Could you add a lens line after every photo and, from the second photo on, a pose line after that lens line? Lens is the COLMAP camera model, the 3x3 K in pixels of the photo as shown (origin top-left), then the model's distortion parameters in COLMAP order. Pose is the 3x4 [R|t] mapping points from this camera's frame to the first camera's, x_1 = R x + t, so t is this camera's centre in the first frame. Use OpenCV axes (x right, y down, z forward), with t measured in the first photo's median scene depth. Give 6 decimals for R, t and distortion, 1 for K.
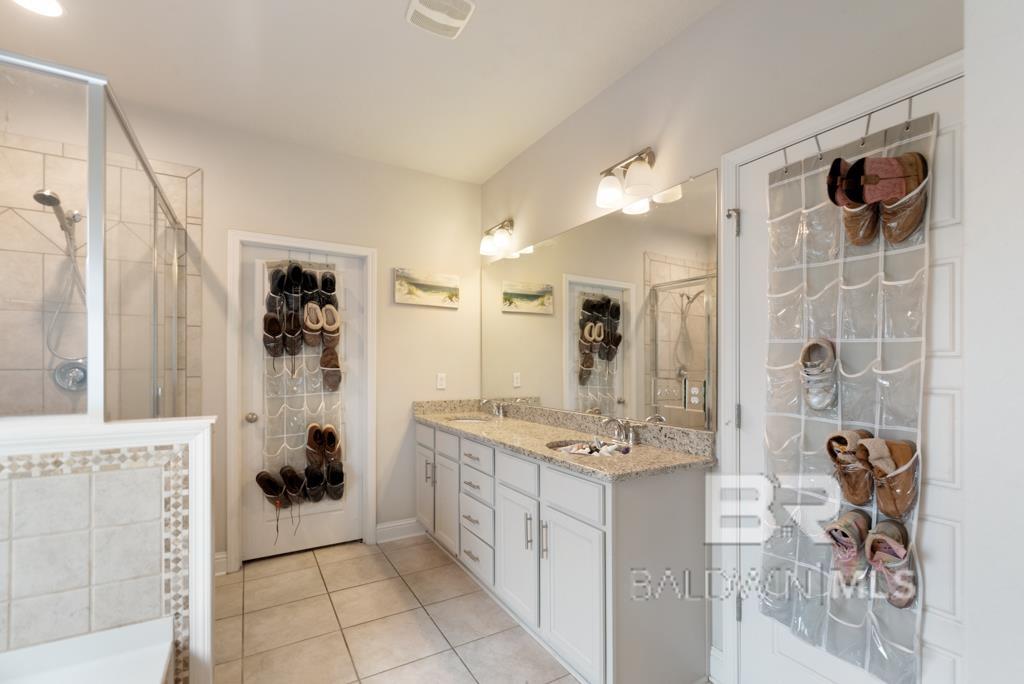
lens RADIAL K [[457.5, 0, 506.2], [0, 457.5, 363.3], [0, 0, 1]] dist [-0.002111, -0.000531]
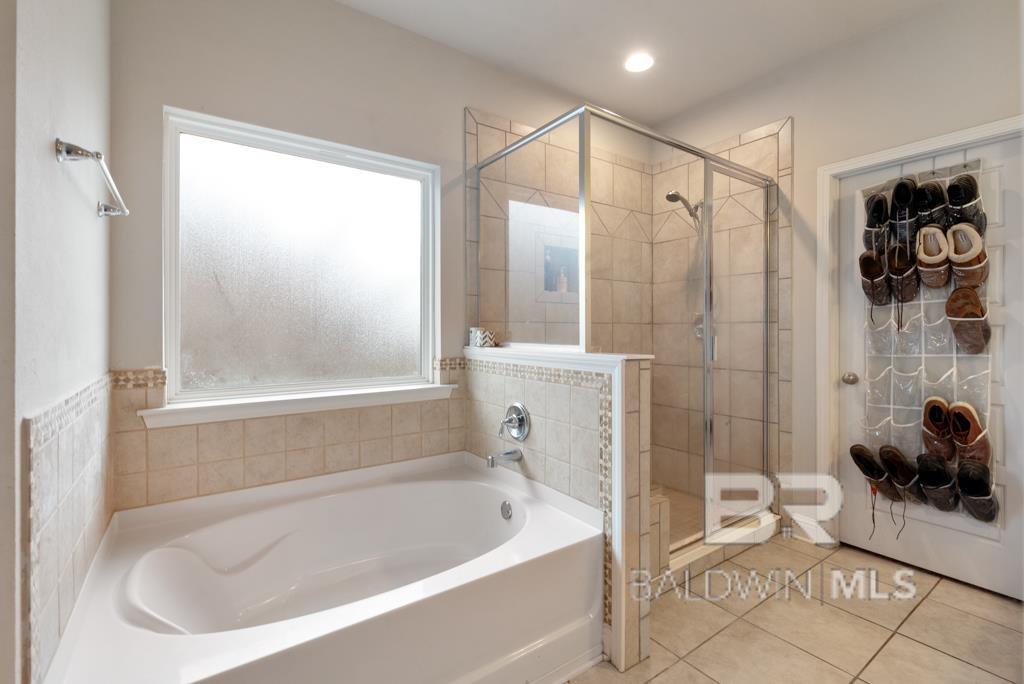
lens RADIAL K [[443.5, 0, 510.0], [0, 443.5, 332.0], [0, 0, 1]] dist [0.000593, 0.000159]
pose [[0.105136, 0.001898, -0.994456, 0.211191], [0.002523, 0.999994, 0.002175, 0.030974], [0.994455, -0.002738, 0.105131, 0.303894]]
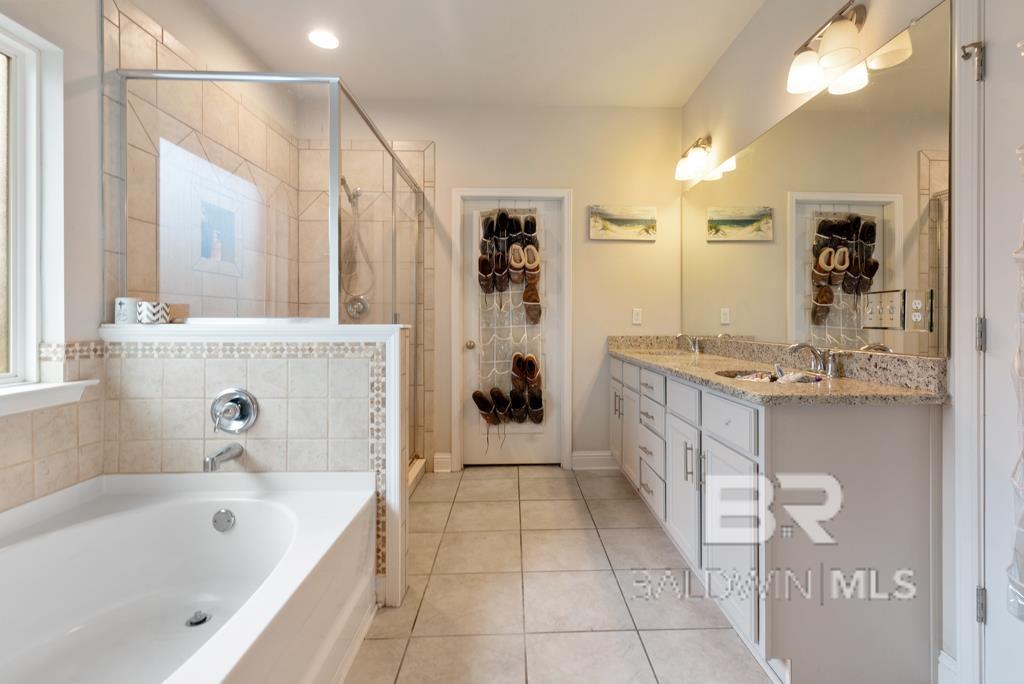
lens RADIAL K [[457.6, 0, 516.8], [0, 457.6, 320.4], [0, 0, 1]] dist [-0.002683, -0.000275]
pose [[0.876938, 0.002462, -0.480598, 0.127011], [-0.000140, 0.999988, 0.004867, 0.053159], [0.480604, -0.004201, 0.876928, 0.019469]]
